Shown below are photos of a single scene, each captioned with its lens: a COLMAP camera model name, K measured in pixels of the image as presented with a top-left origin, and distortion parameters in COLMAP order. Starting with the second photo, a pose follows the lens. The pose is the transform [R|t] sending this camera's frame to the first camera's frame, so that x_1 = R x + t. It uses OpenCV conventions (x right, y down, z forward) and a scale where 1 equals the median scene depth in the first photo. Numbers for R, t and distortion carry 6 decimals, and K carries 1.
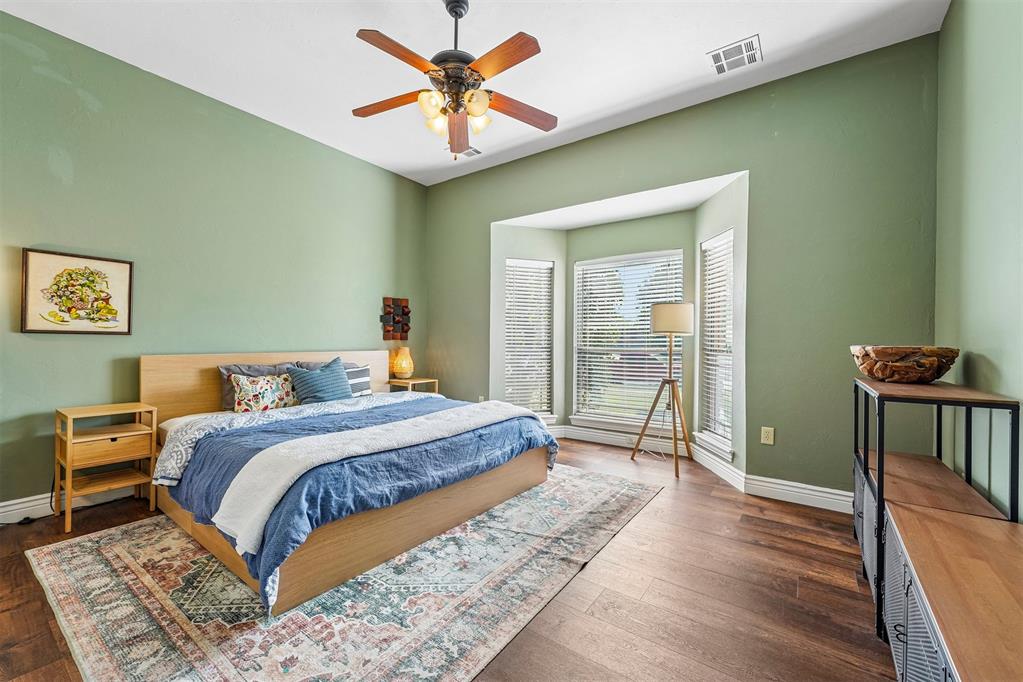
lens RADIAL K [[408.5, 0, 511.8], [0, 408.5, 336.7], [0, 0, 1]] dist [-0.001327, -0.000182]
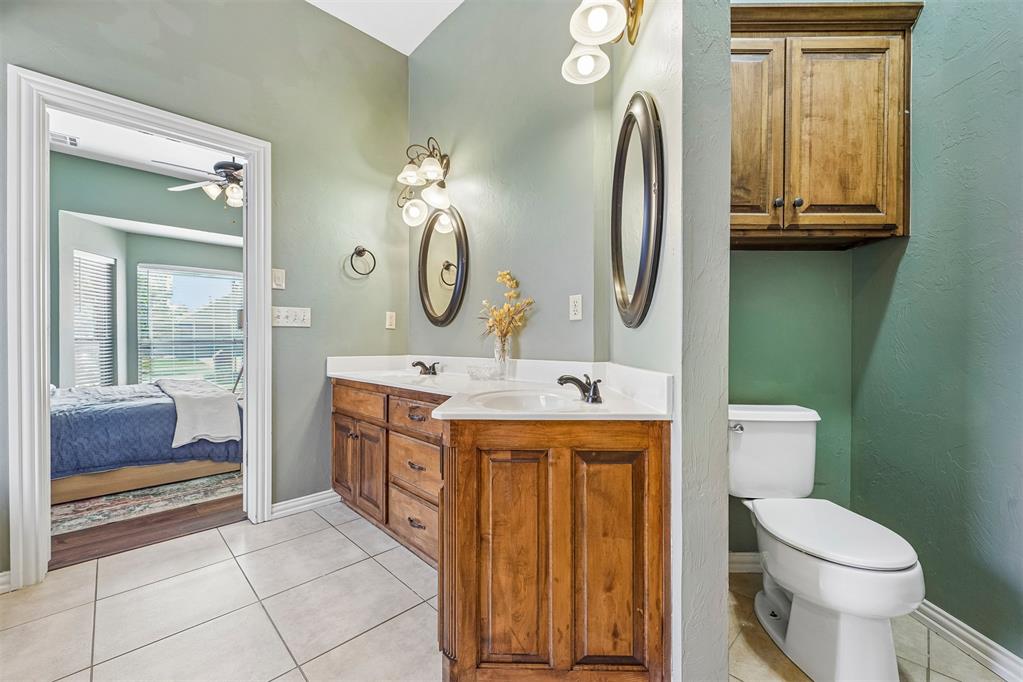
lens RADIAL K [[408.5, 0, 514.3], [0, 408.5, 343.2], [0, 0, 1]] dist [-0.001327, -0.000182]
pose [[0.166268, -0.007580, 0.986051, -1.288395], [-0.006460, 0.999941, 0.008776, 0.029150], [-0.986059, -0.007829, 0.166209, -0.325761]]
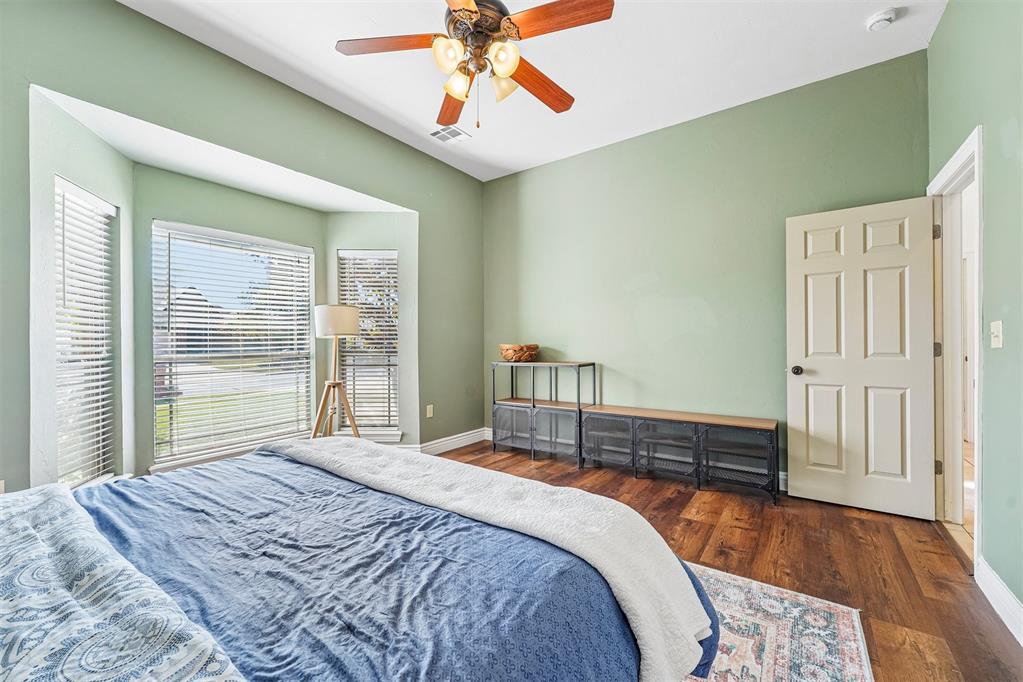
lens RADIAL K [[408.5, 0, 511.8], [0, 408.5, 339.7], [0, 0, 1]] dist [-0.001327, -0.000182]
pose [[-0.016828, -0.002851, 0.999854, -0.791861], [0.001034, 0.999995, 0.002868, -0.002813], [-0.999858, 0.001082, -0.016825, 0.779474]]
